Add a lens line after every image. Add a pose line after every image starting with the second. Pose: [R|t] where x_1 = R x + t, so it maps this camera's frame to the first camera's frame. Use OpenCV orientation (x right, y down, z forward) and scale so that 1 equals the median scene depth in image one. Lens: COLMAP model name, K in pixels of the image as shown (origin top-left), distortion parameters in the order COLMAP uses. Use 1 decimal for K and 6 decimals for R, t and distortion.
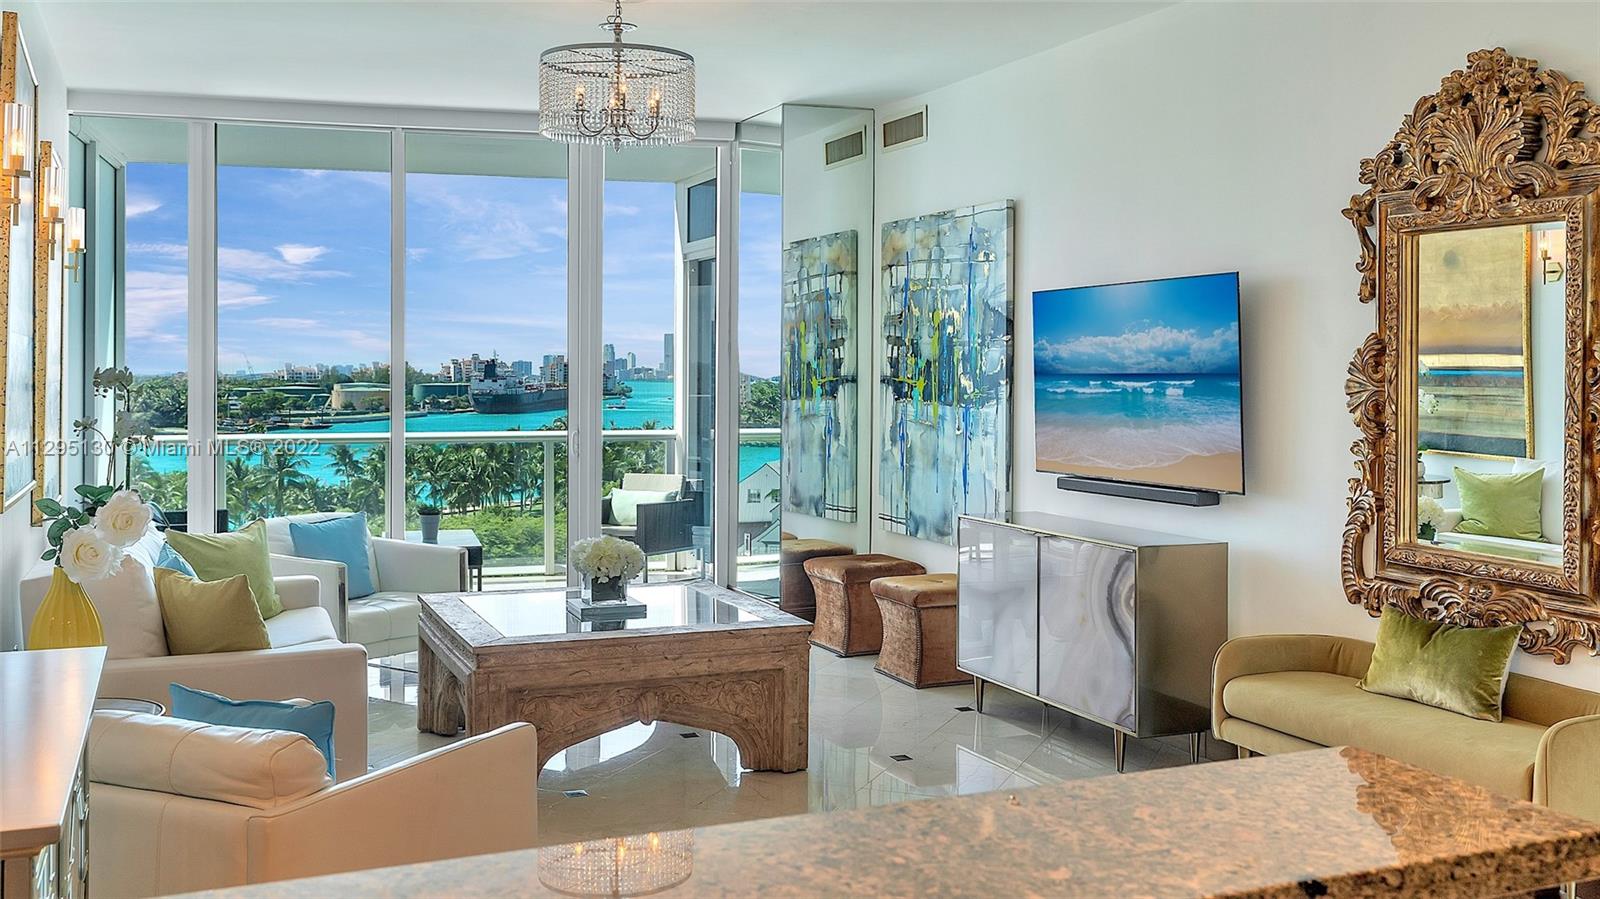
lens RADIAL K [[1535.1, 0, 800.0], [0, 1535.1, 449.5], [0, 0, 1]] dist [0.005997, -0.016785]
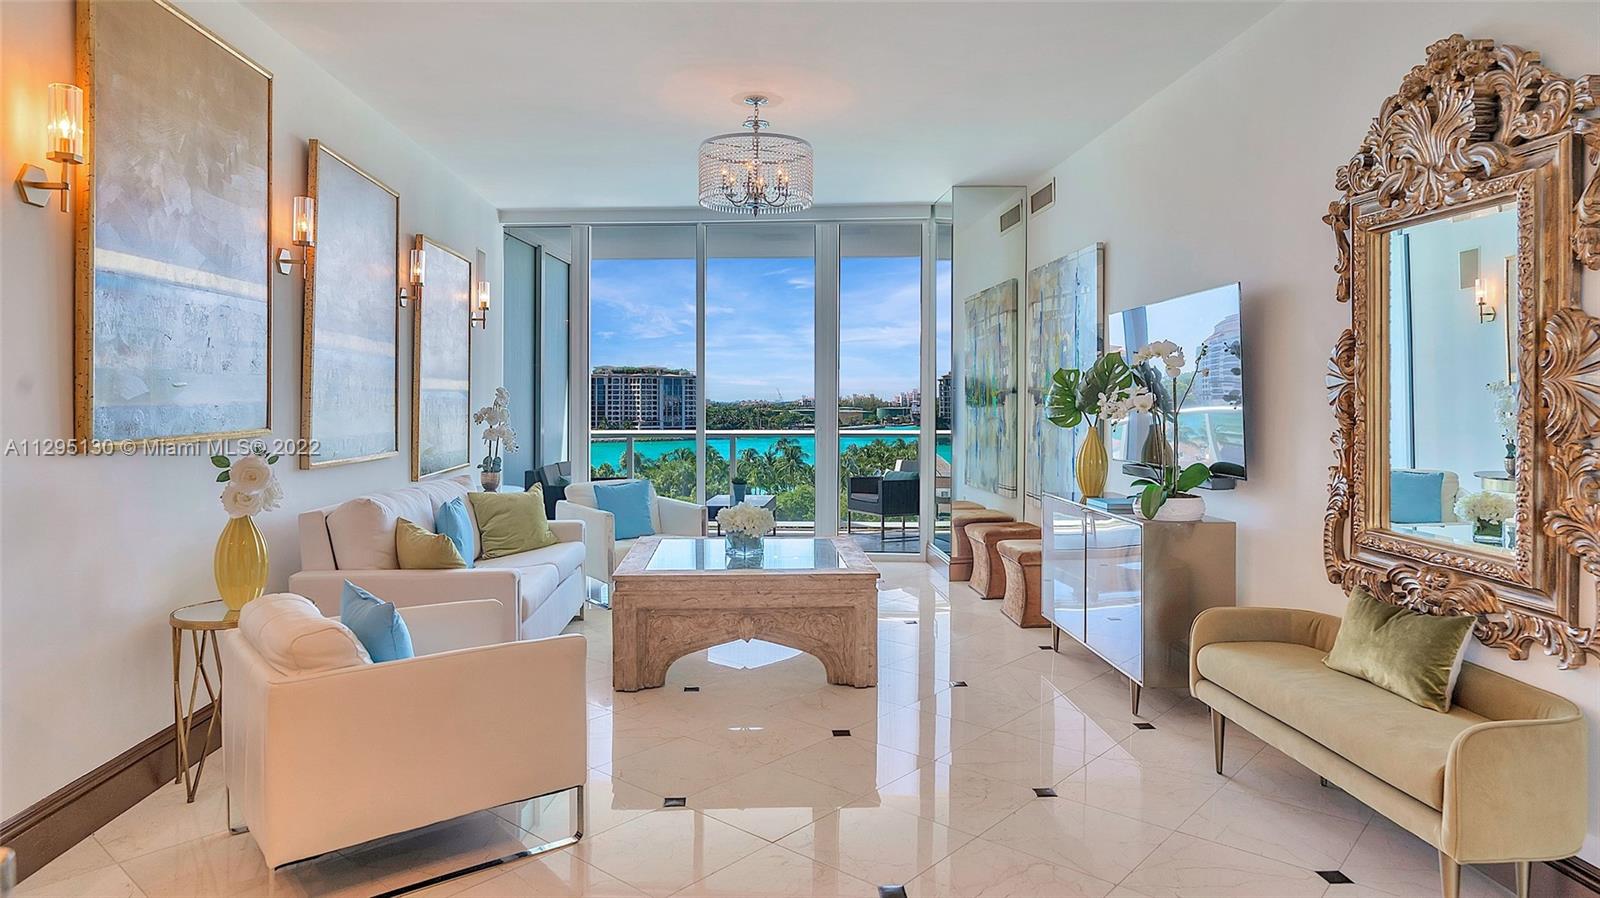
lens RADIAL K [[974.3, 0, 797.3], [0, 974.3, 439.2], [0, 0, 1]] dist [-0.002575, 0.000999]
pose [[0.942815, 0.011718, -0.333110, 0.246899], [-0.015607, 0.999838, -0.009001, 0.012510], [0.332951, 0.013685, 0.942845, 0.247067]]
